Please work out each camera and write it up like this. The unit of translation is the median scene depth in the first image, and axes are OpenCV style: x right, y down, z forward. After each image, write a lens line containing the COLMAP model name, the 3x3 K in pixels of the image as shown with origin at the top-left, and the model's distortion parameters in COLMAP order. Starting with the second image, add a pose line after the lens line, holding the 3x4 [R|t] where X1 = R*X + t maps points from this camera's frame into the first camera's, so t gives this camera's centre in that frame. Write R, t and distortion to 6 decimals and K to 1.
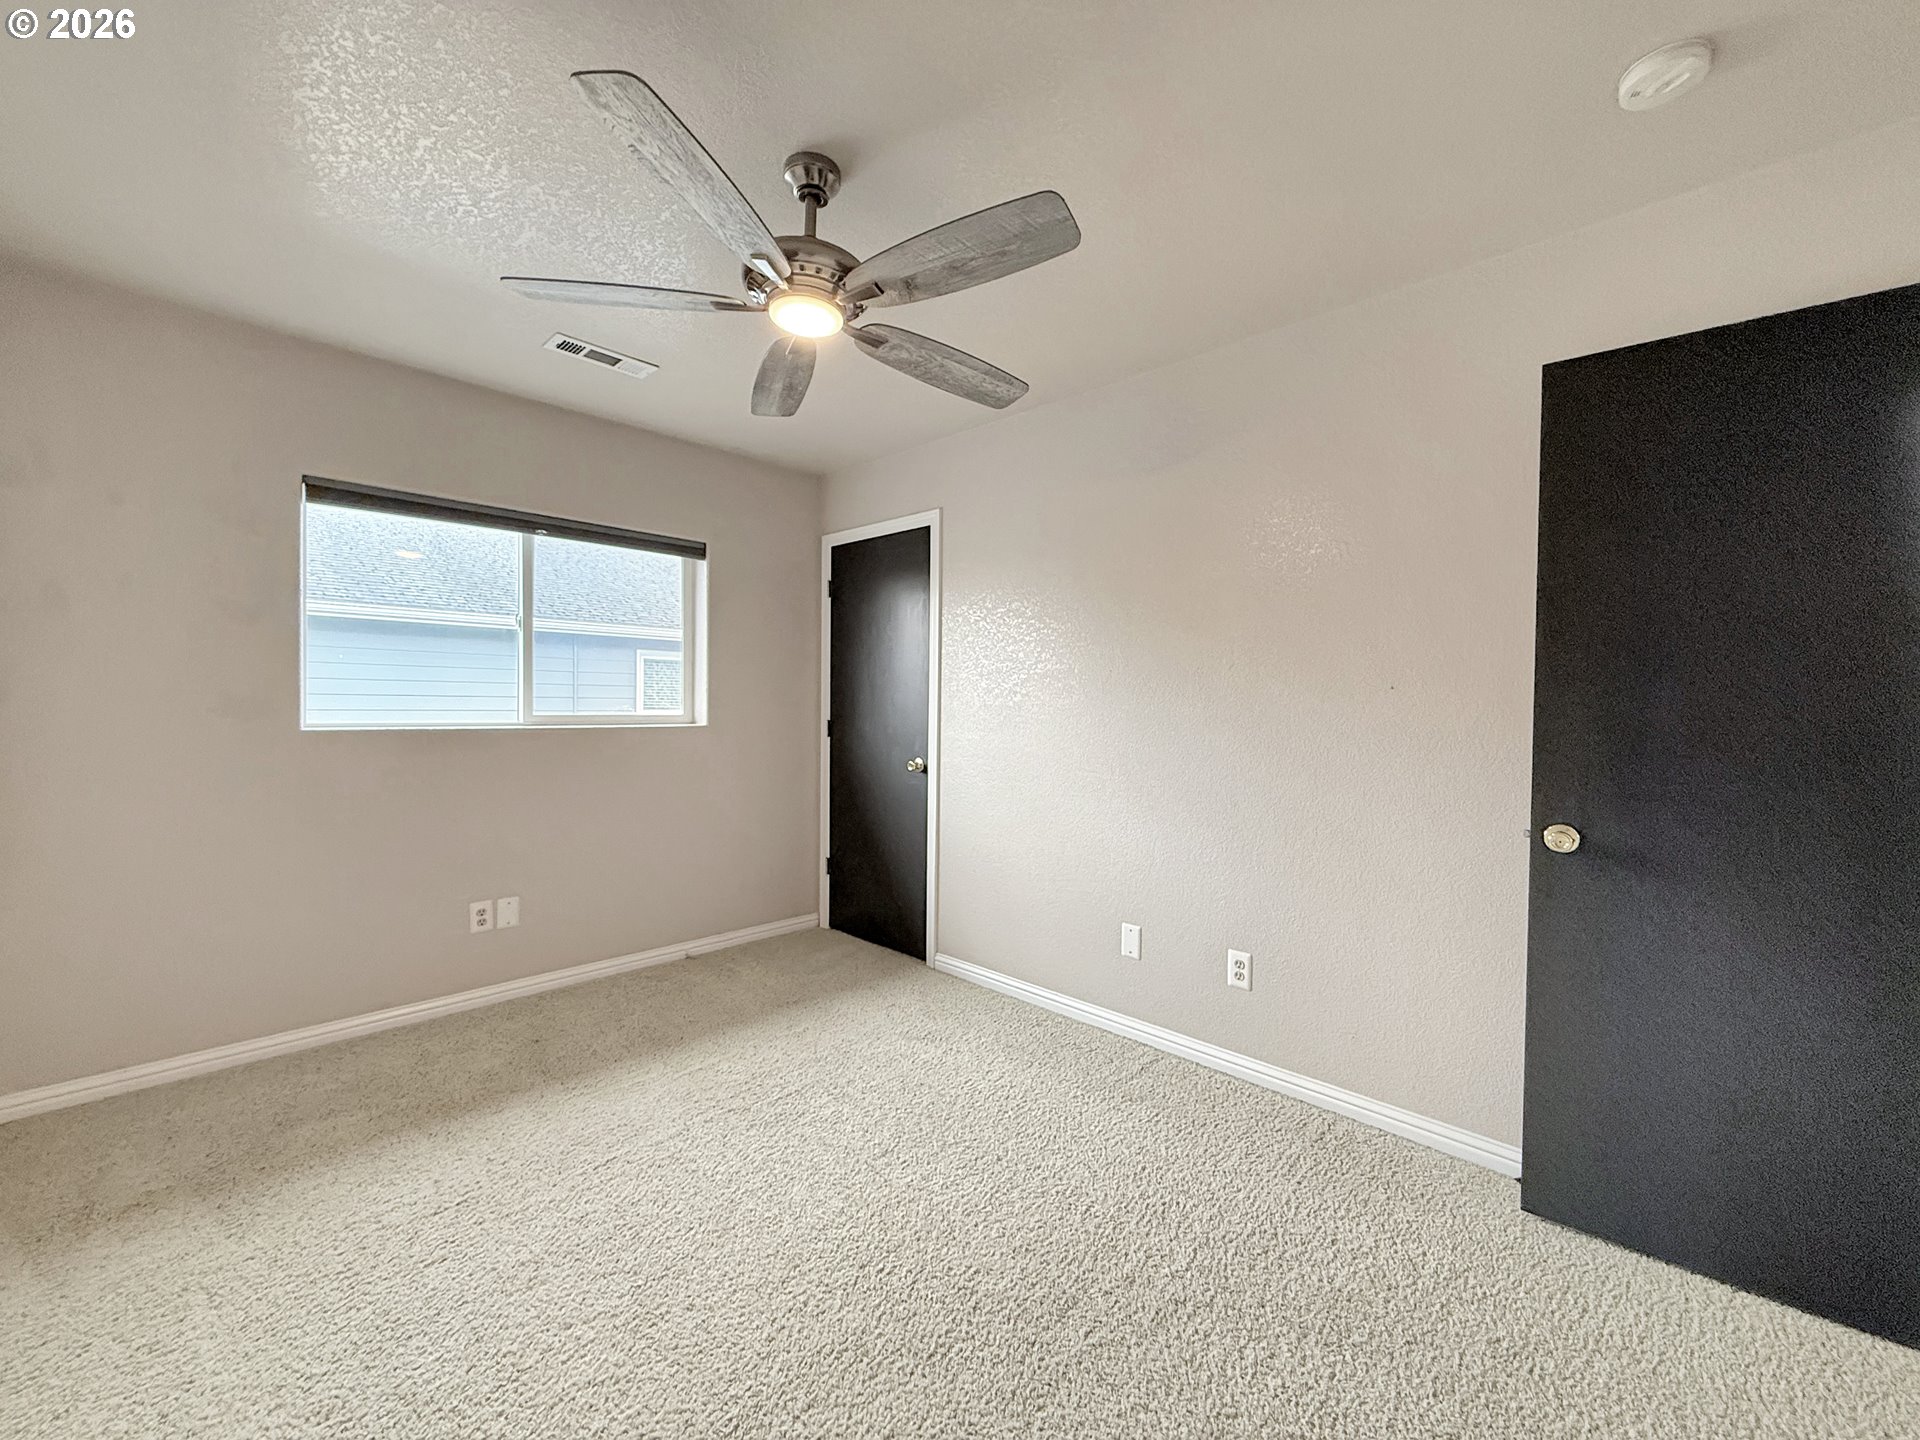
lens RADIAL K [[761.5, 0, 947.1], [0, 761.5, 719.5], [0, 0, 1]] dist [-0.003083, -0.000385]
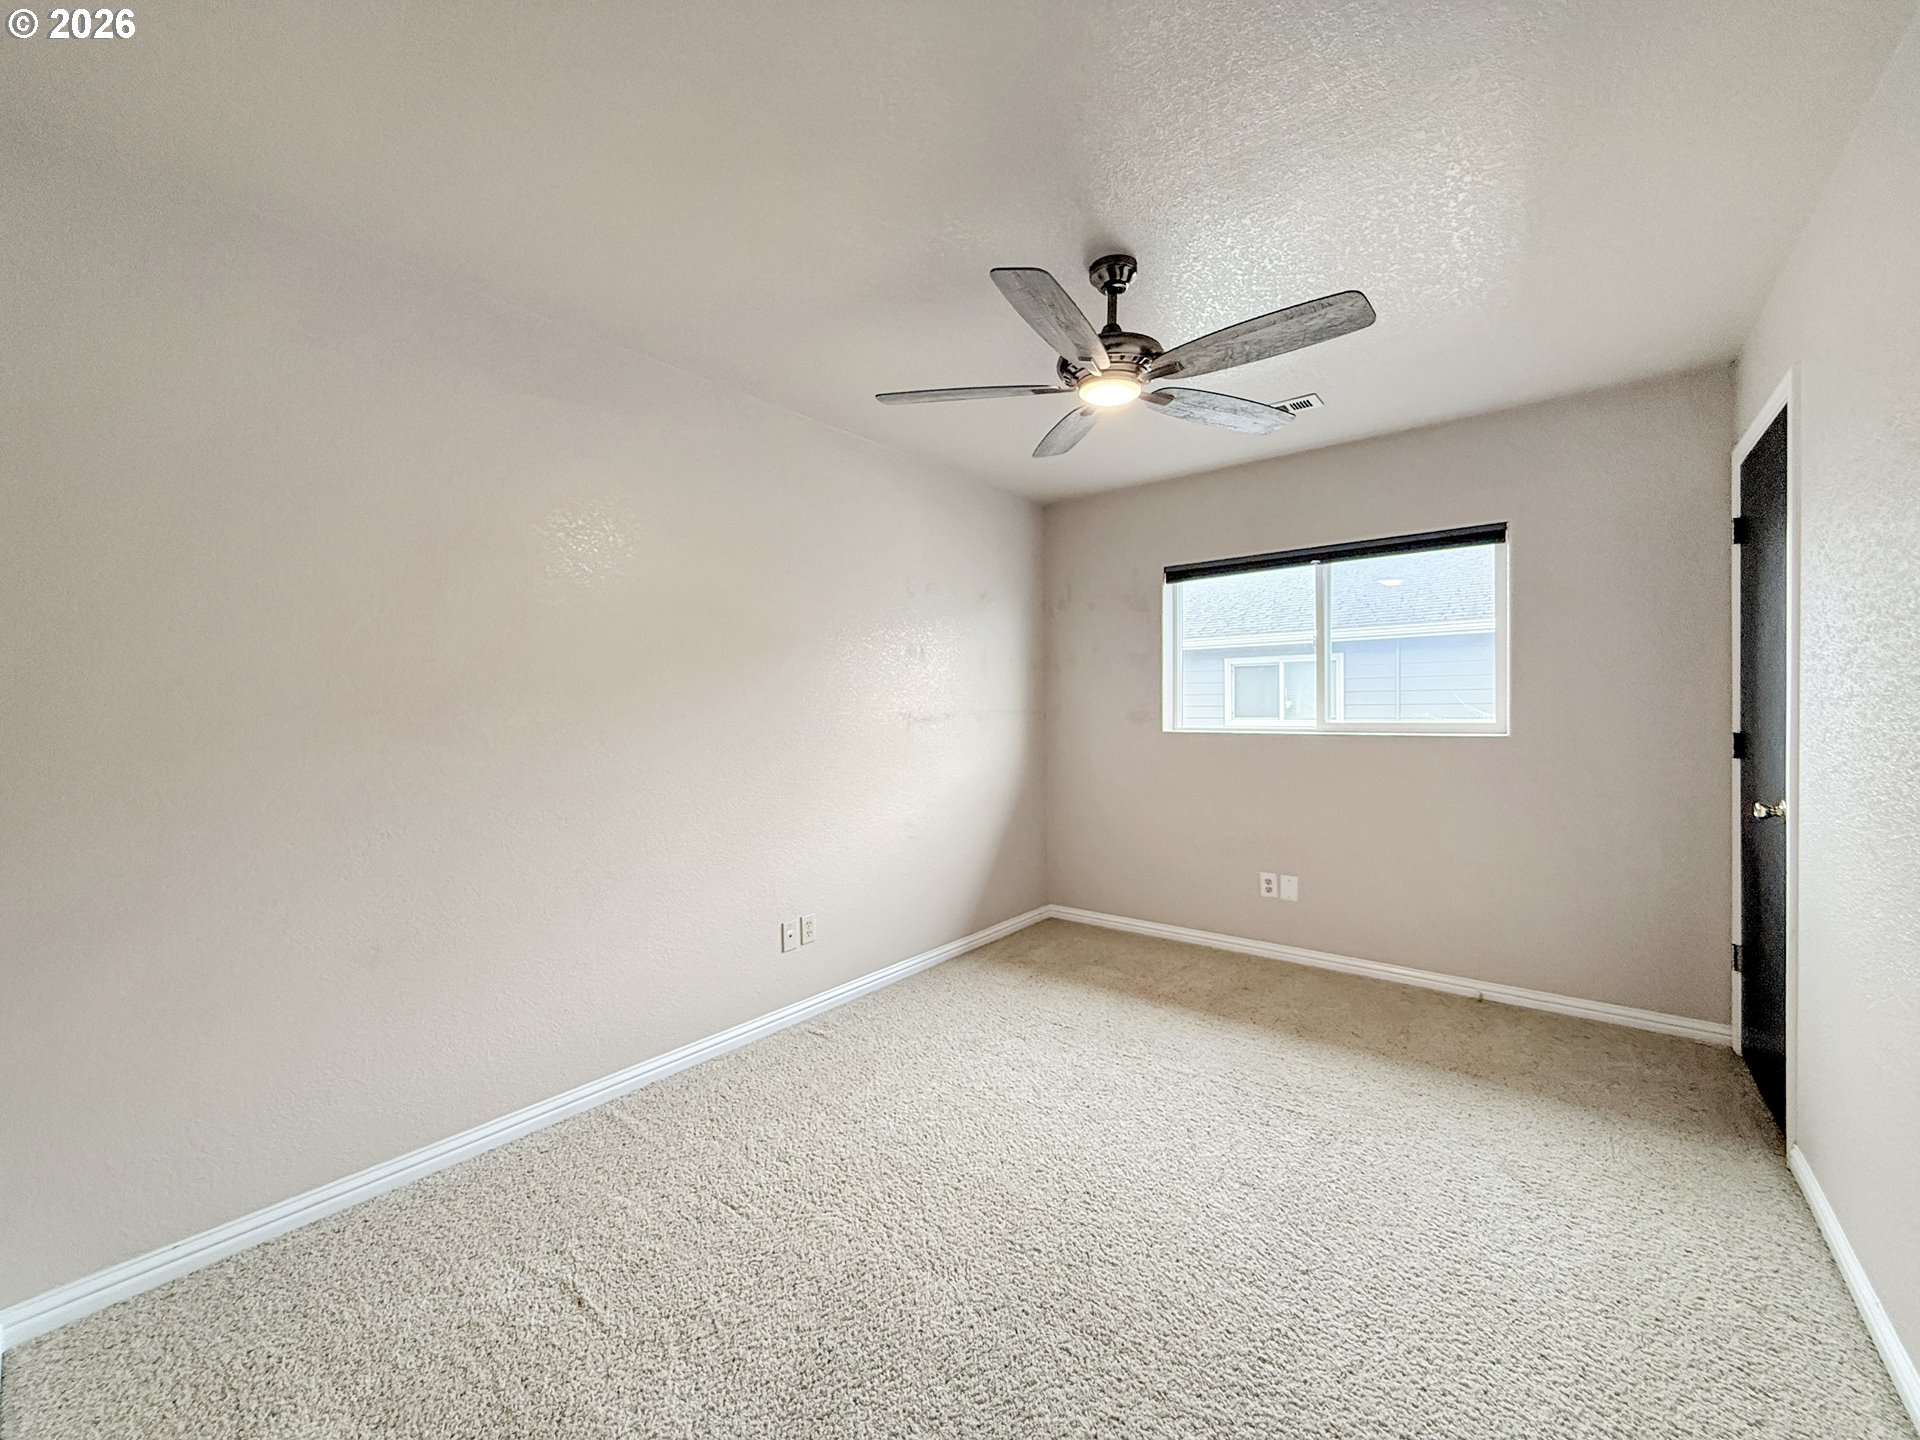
lens RADIAL K [[761.5, 0, 961.5], [0, 761.5, 723.4], [0, 0, 1]] dist [-0.003083, -0.000385]
pose [[0.101452, 0.007096, -0.994815, 0.561289], [-0.009566, 0.999935, 0.006157, -0.007288], [0.994794, 0.008892, 0.101513, 0.367552]]
